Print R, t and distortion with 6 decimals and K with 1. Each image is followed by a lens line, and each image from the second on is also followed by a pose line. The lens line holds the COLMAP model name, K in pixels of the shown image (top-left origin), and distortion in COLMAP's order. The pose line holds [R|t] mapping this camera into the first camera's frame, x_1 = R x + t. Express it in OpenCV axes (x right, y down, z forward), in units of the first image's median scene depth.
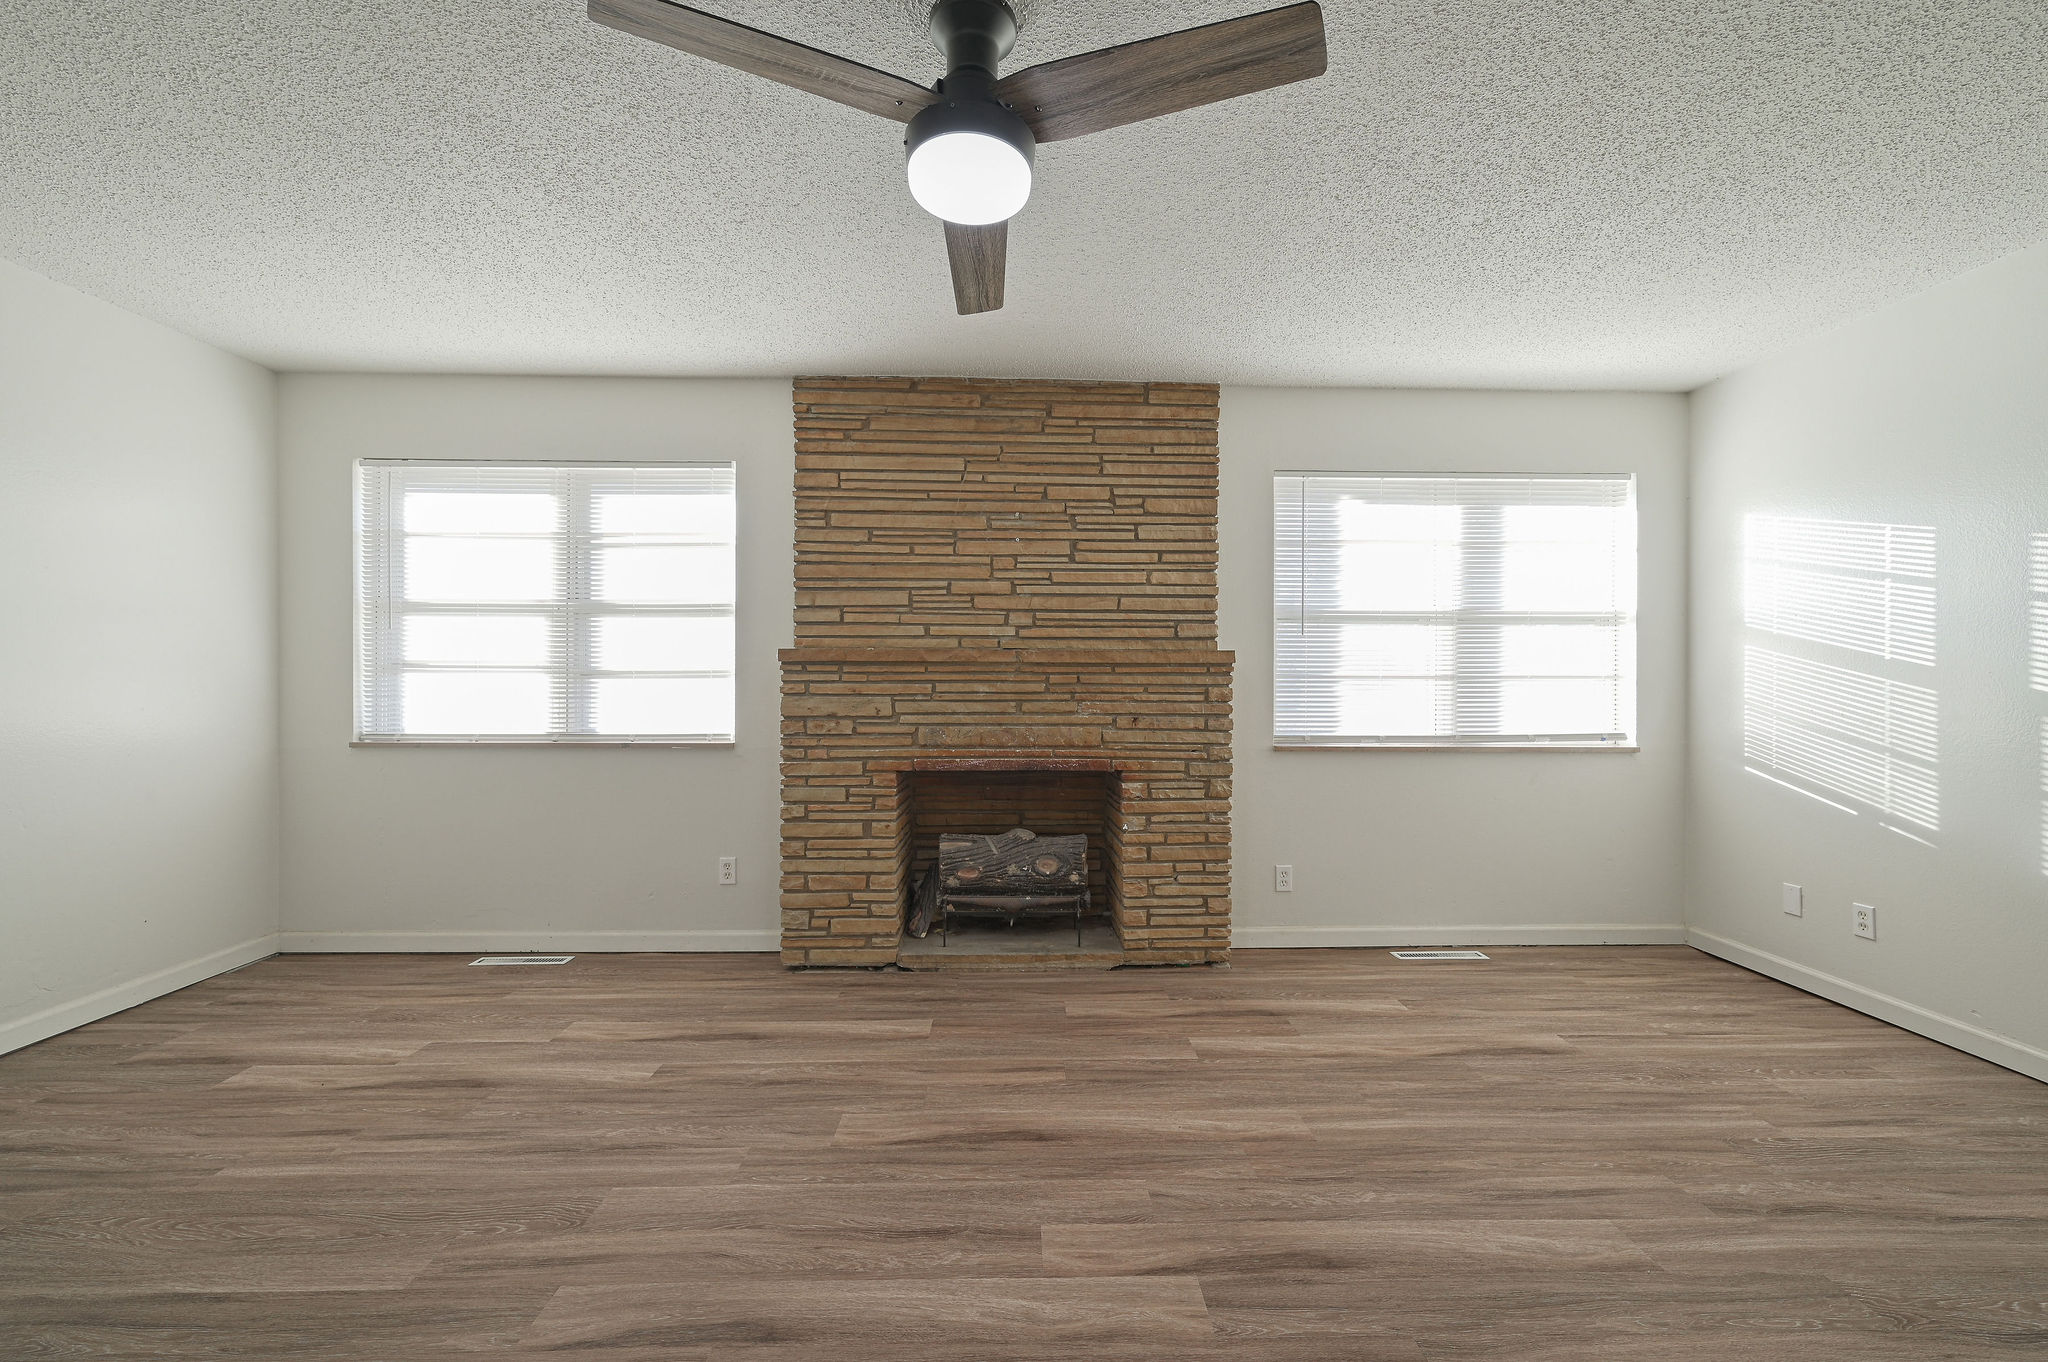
lens RADIAL K [[804.7, 0, 1023.5], [0, 804.7, 682.3], [0, 0, 1]] dist [-0.000374, 0.000287]
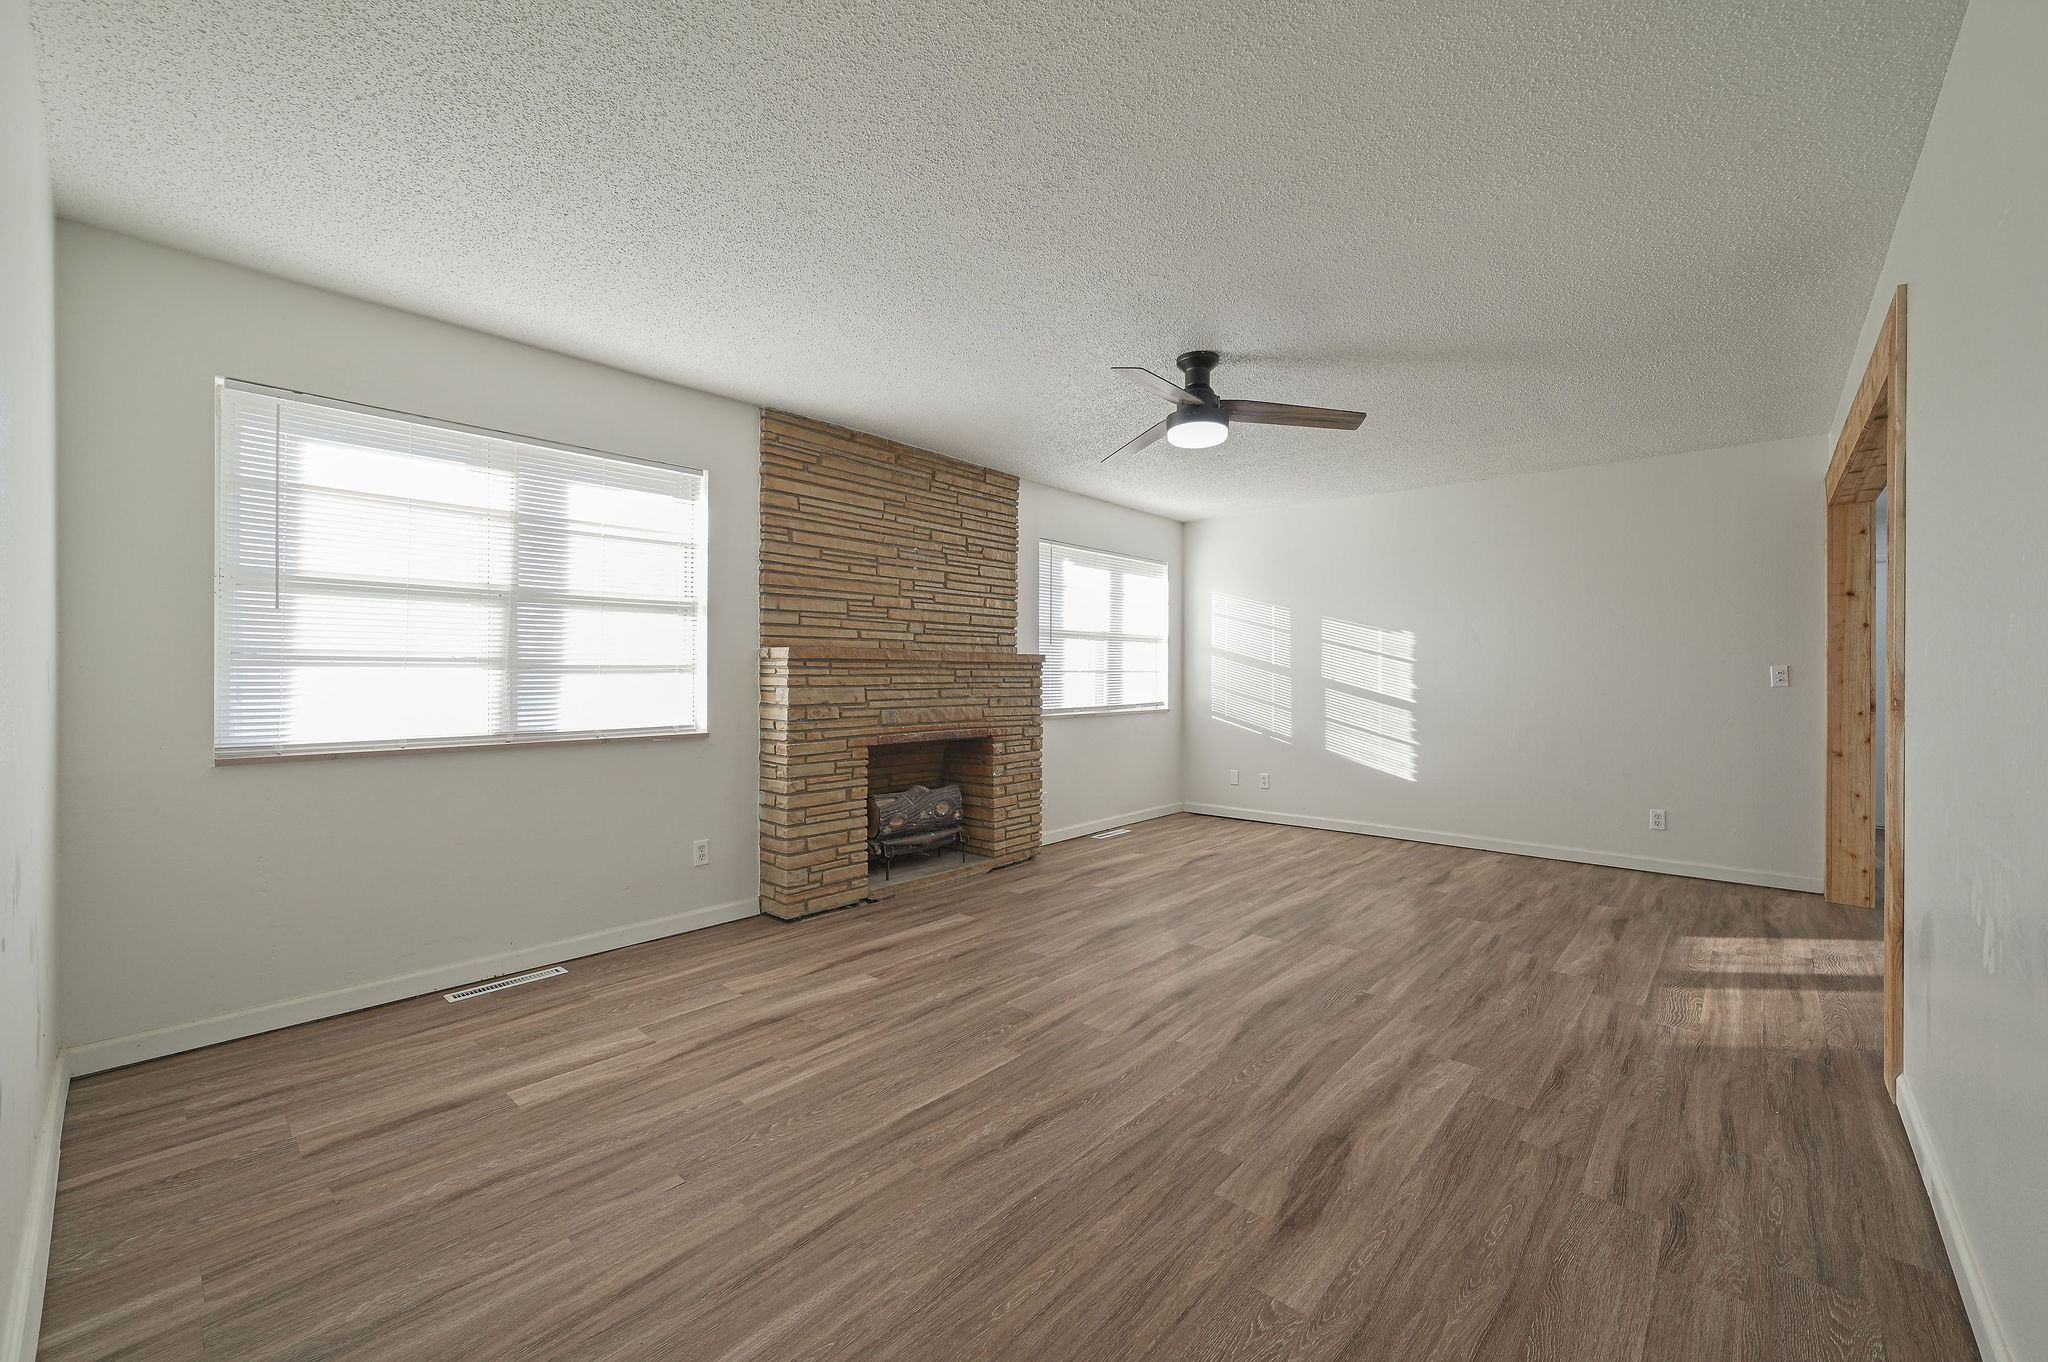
lens RADIAL K [[804.7, 0, 1026.7], [0, 804.7, 676.8], [0, 0, 1]] dist [-0.000374, 0.000287]
pose [[0.688989, -0.004927, 0.724755, -0.858628], [0.002334, 0.999987, 0.004579, -0.003478], [-0.724768, -0.001463, 0.688992, -0.050352]]
